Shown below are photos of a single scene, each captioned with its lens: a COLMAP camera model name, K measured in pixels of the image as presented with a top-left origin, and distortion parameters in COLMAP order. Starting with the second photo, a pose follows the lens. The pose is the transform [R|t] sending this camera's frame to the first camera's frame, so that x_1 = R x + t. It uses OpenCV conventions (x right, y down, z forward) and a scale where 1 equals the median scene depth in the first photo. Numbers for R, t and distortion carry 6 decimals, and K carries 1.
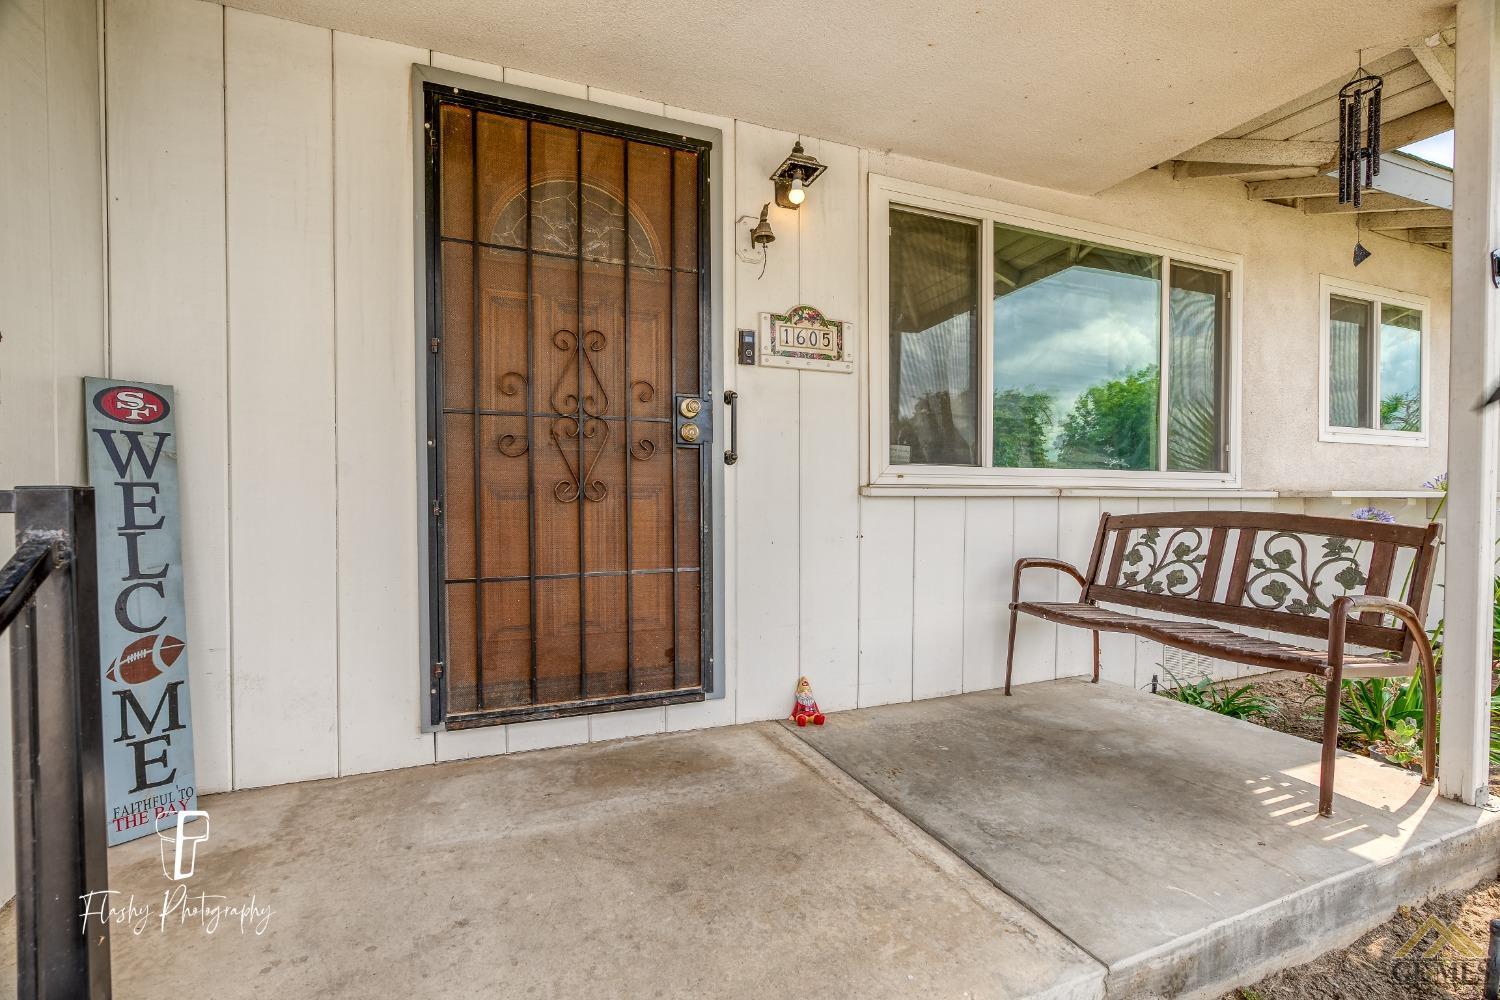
lens RADIAL K [[678.7, 0, 746.9], [0, 678.7, 506.7], [0, 0, 1]] dist [-0.011519, 0.003723]
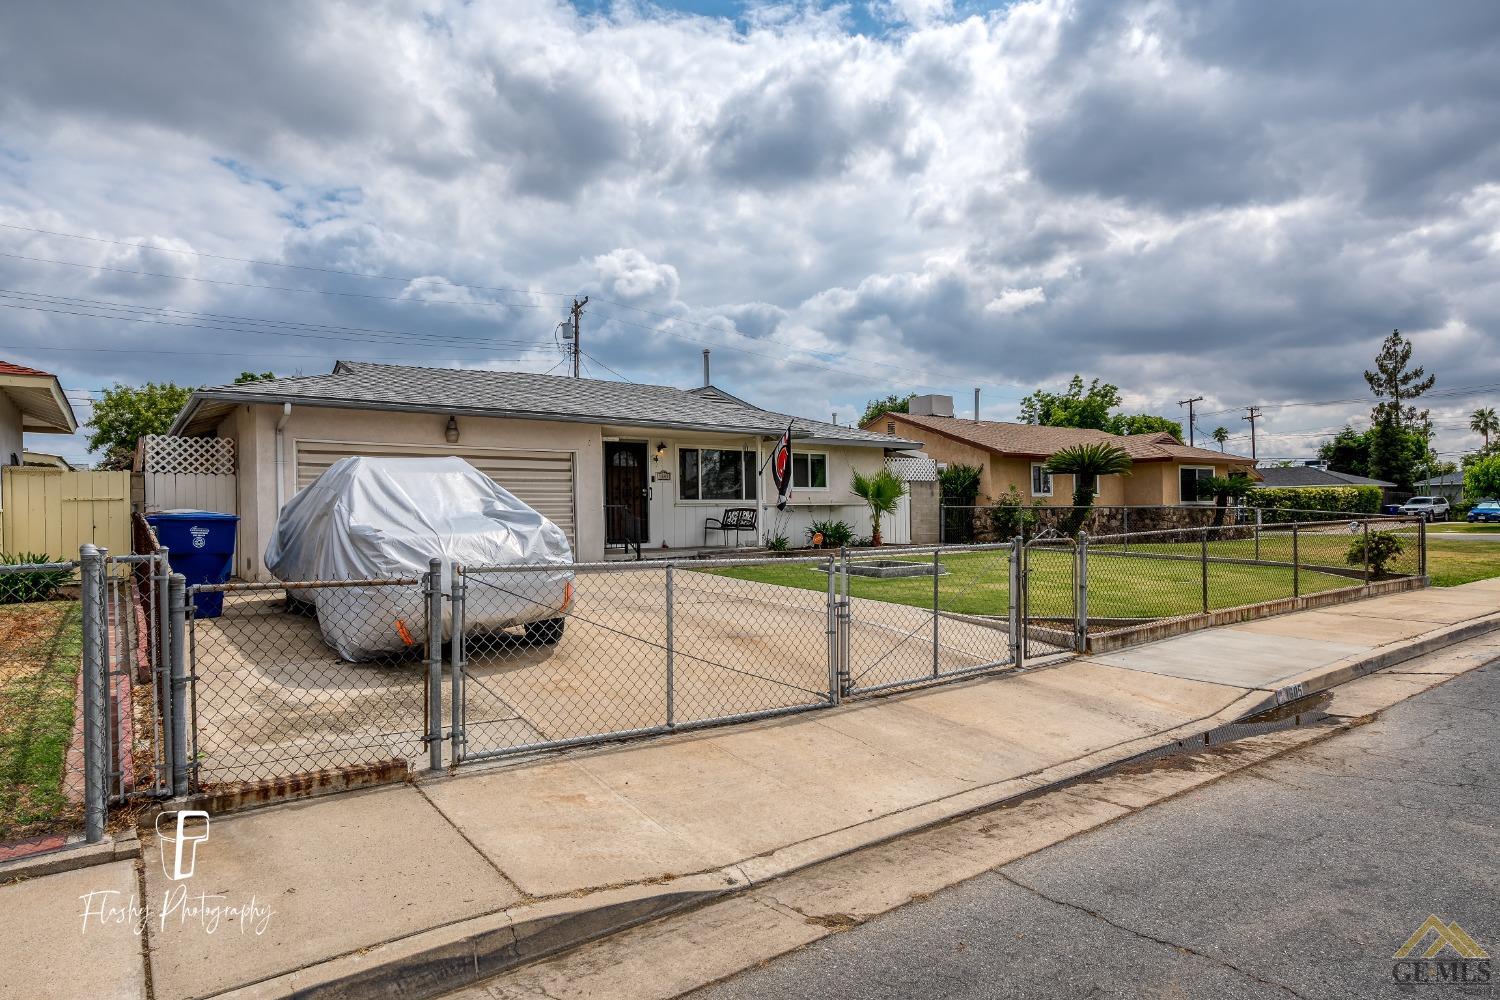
lens RADIAL K [[853.2, 0, 745.7], [0, 853.2, 502.0], [0, 0, 1]] dist [-0.005791, 0.000233]
pose [[0.972295, -0.013159, 0.233387, -0.888264], [0.021978, 0.999138, -0.035228, 0.209648], [-0.232722, 0.039382, 0.971746, -5.883962]]
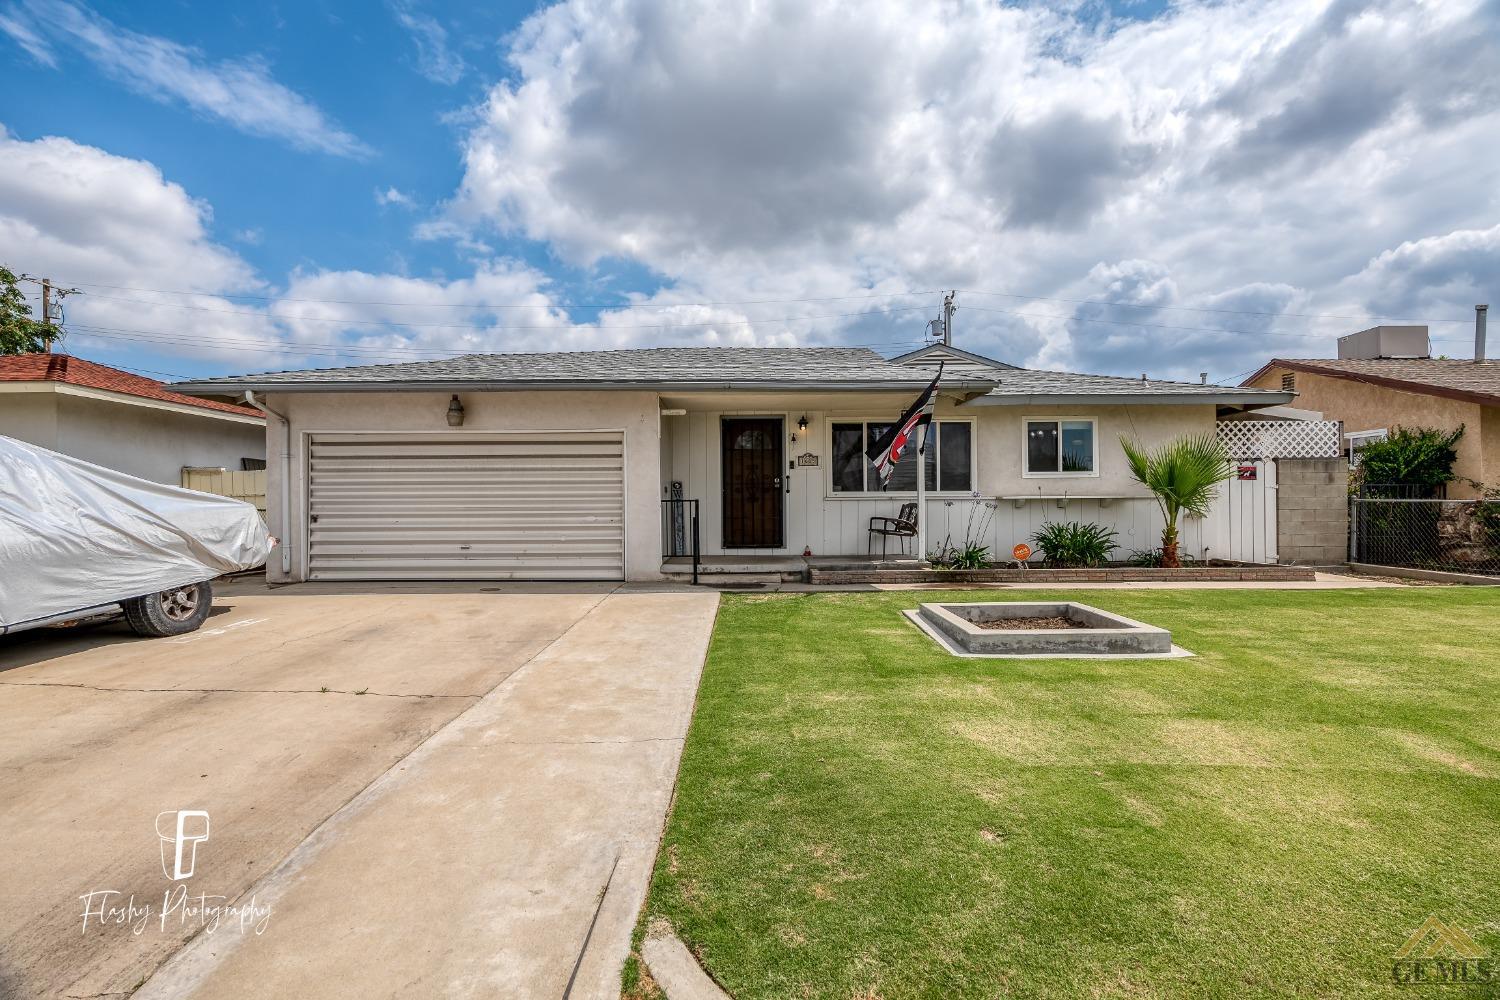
lens RADIAL K [[678.7, 0, 745.4], [0, 678.7, 503.7], [0, 0, 1]] dist [-0.011519, 0.003723]
pose [[0.919142, -0.012534, -0.393728, 1.391158], [0.001066, 0.999569, -0.029333, 0.128006], [0.393926, 0.026541, 0.918759, -2.976581]]
